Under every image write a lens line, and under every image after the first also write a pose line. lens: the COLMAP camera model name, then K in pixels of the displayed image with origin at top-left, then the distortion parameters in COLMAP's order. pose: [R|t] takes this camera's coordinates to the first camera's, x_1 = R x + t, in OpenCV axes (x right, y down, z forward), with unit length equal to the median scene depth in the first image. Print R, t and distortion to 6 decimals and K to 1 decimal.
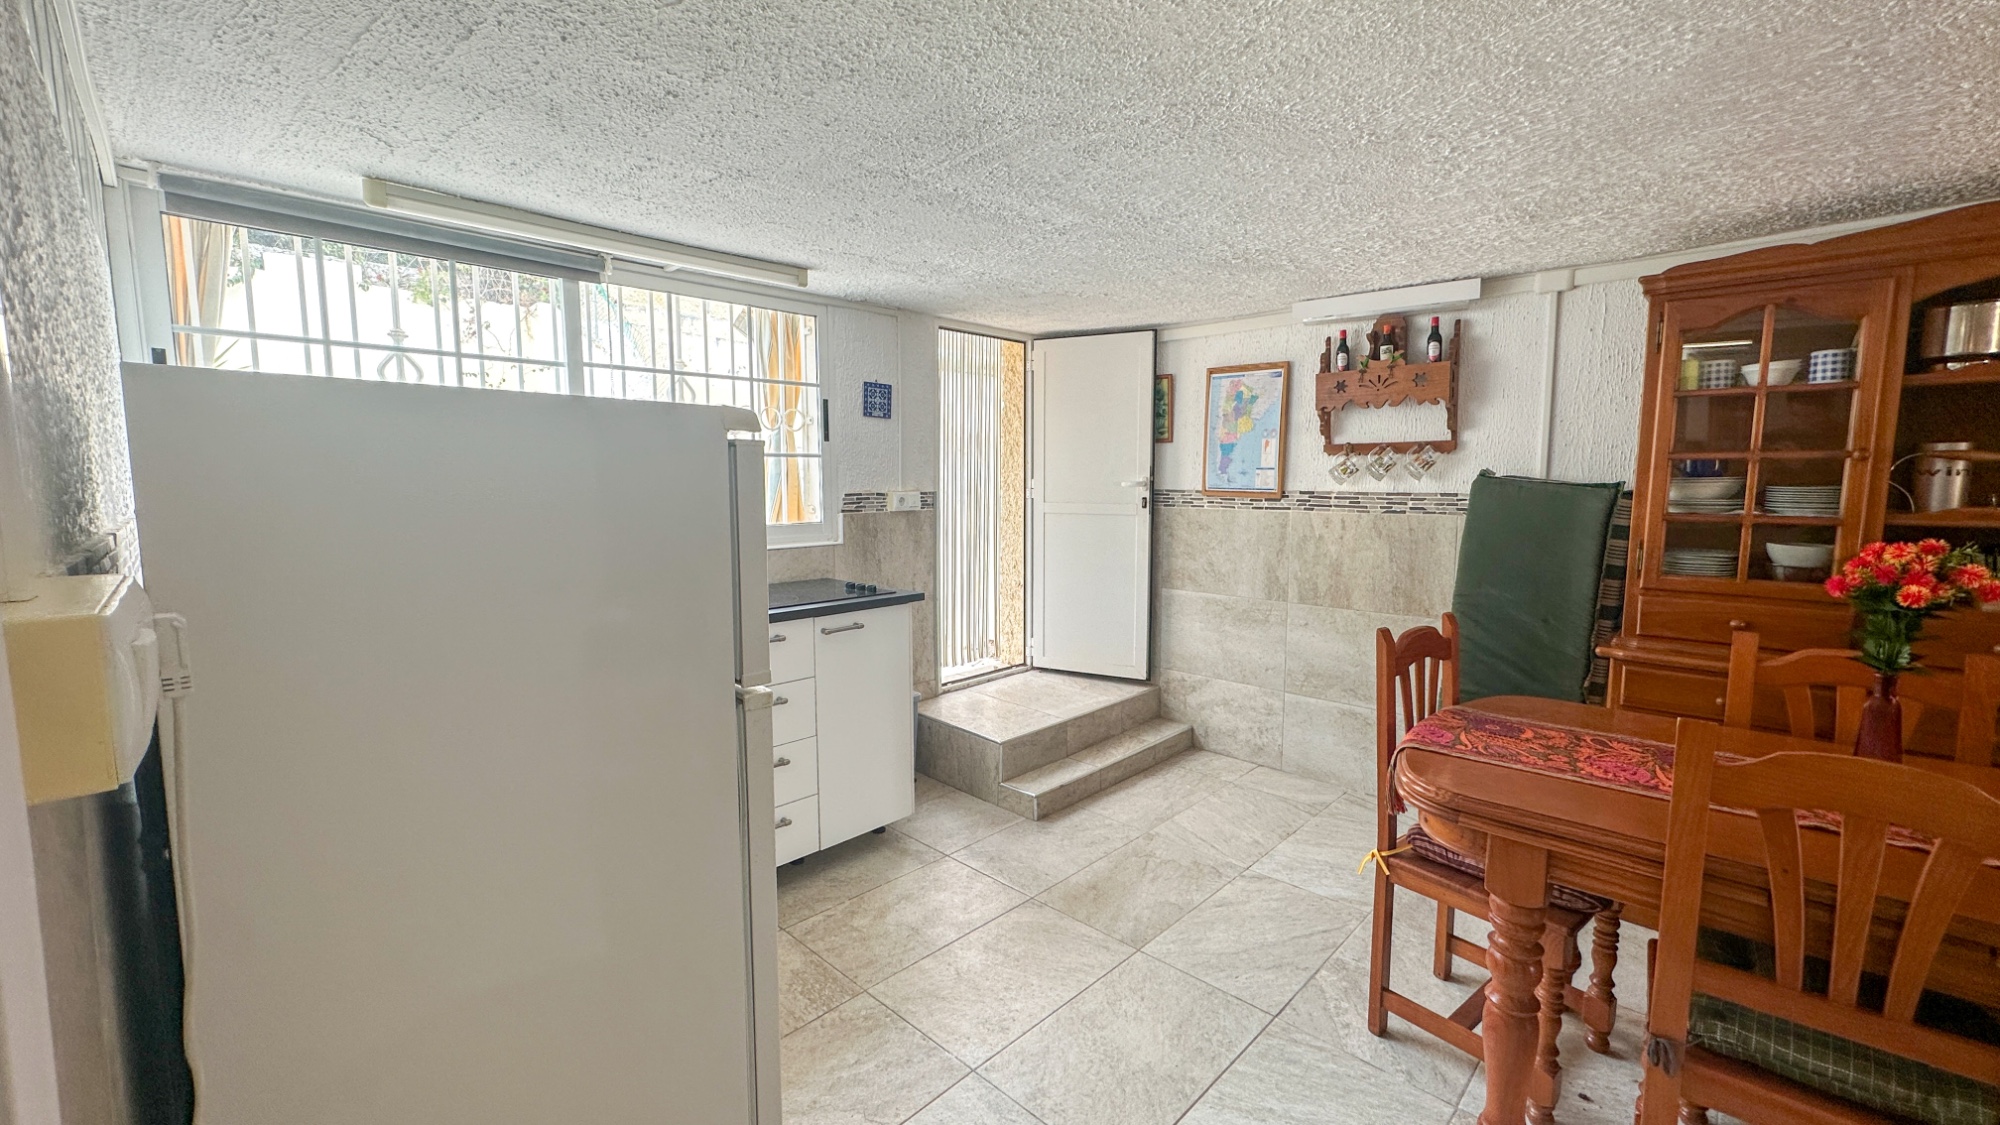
lens RADIAL K [[794.1, 0, 1001.8], [0, 794.1, 559.0], [0, 0, 1]] dist [-0.001335, 0.000479]
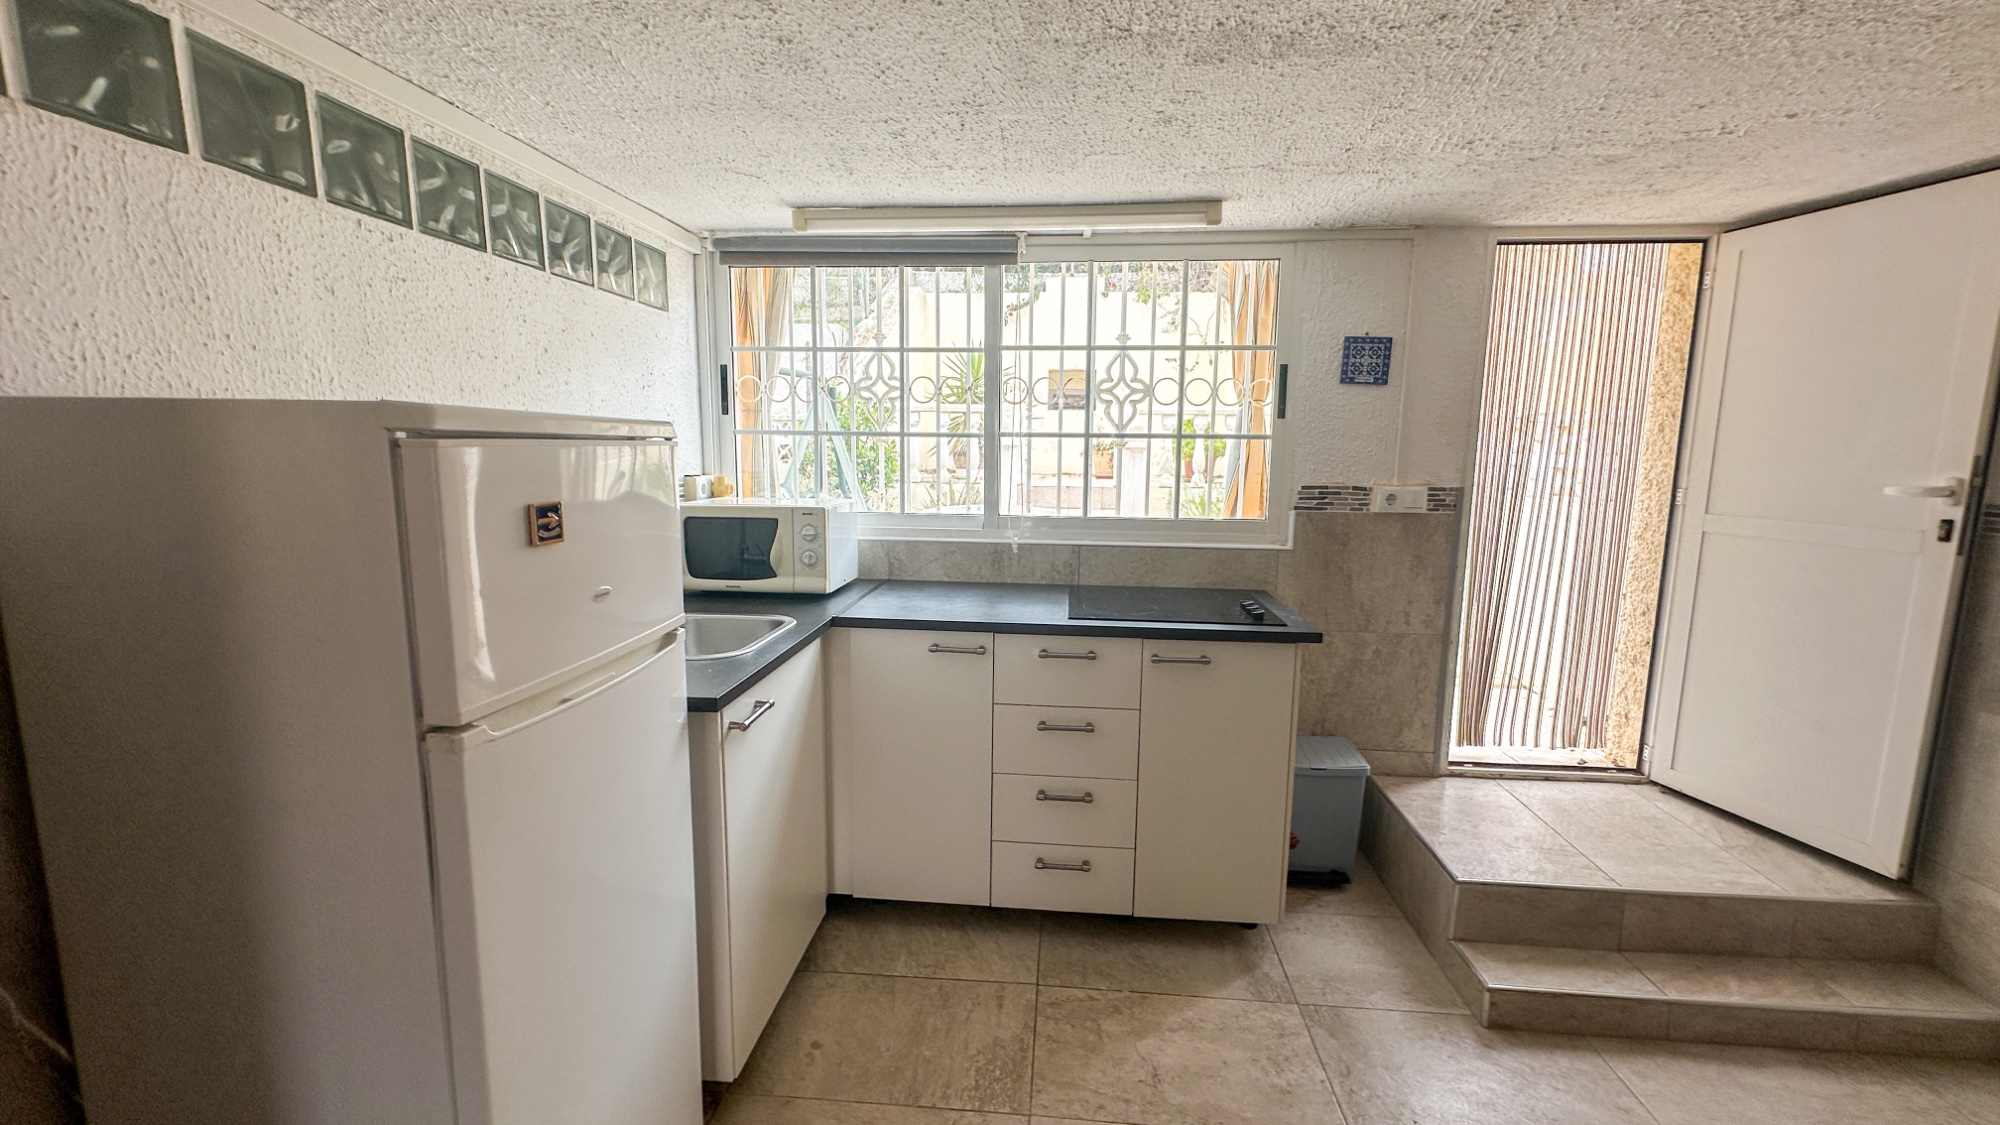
lens RADIAL K [[794.1, 0, 1002.9], [0, 794.1, 560.8], [0, 0, 1]] dist [-0.001335, 0.000479]
pose [[0.630876, 0.118994, -0.766704, 0.222794], [-0.092161, 0.992666, 0.078230, -0.043700], [0.770390, 0.021307, 0.637216, 0.284473]]
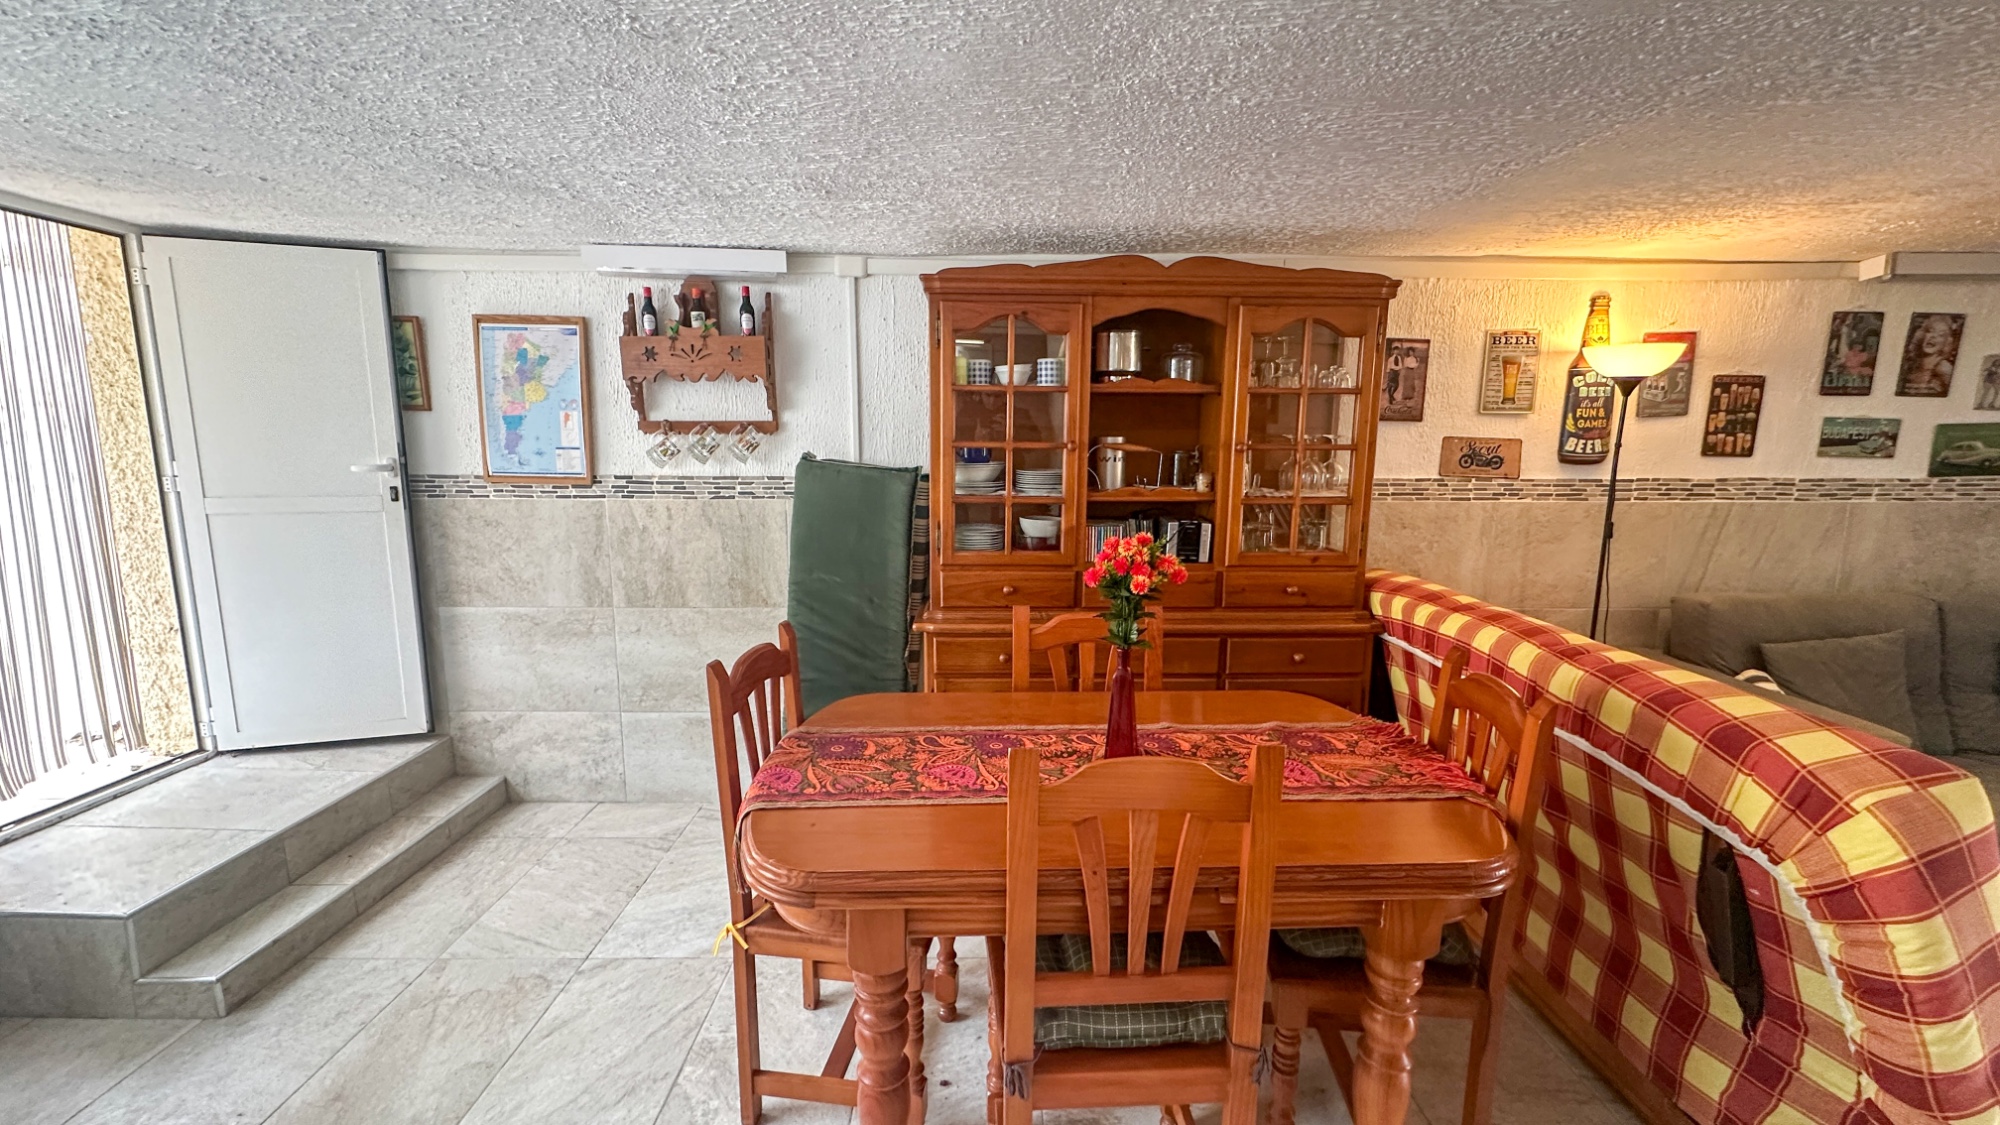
lens RADIAL K [[794.1, 0, 999.8], [0, 794.1, 559.4], [0, 0, 1]] dist [-0.001335, 0.000479]
pose [[0.710001, -0.099443, 0.697144, 0.072005], [0.066638, 0.995024, 0.074067, -0.033264], [-0.701041, -0.006131, 0.713095, 0.116744]]
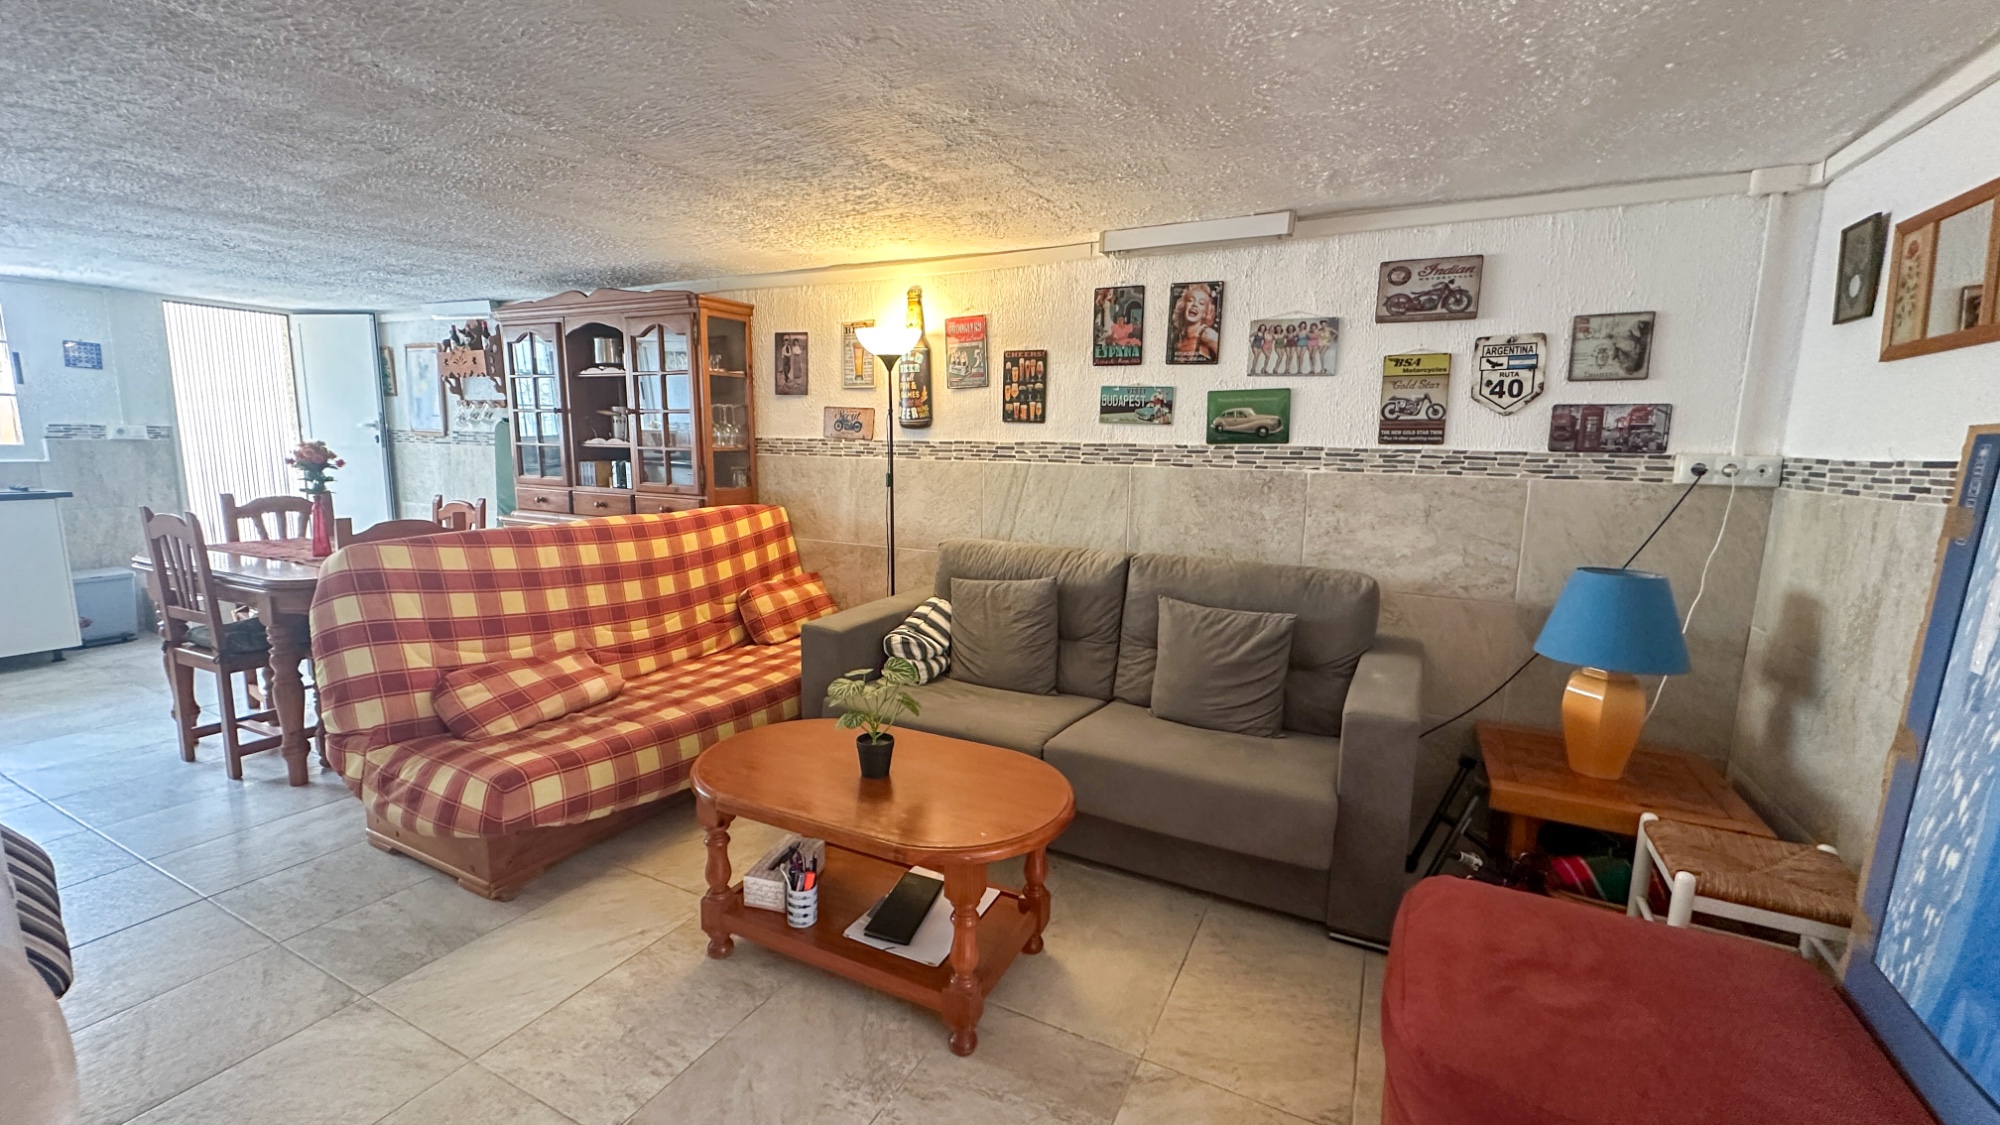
lens RADIAL K [[794.1, 0, 1002.1], [0, 794.1, 556.6], [0, 0, 1]] dist [-0.001335, 0.000479]
pose [[0.955468, -0.022675, 0.294223, 0.950115], [0.009177, 0.998844, 0.047175, 0.092971], [-0.294953, -0.042374, 0.954572, -0.772316]]
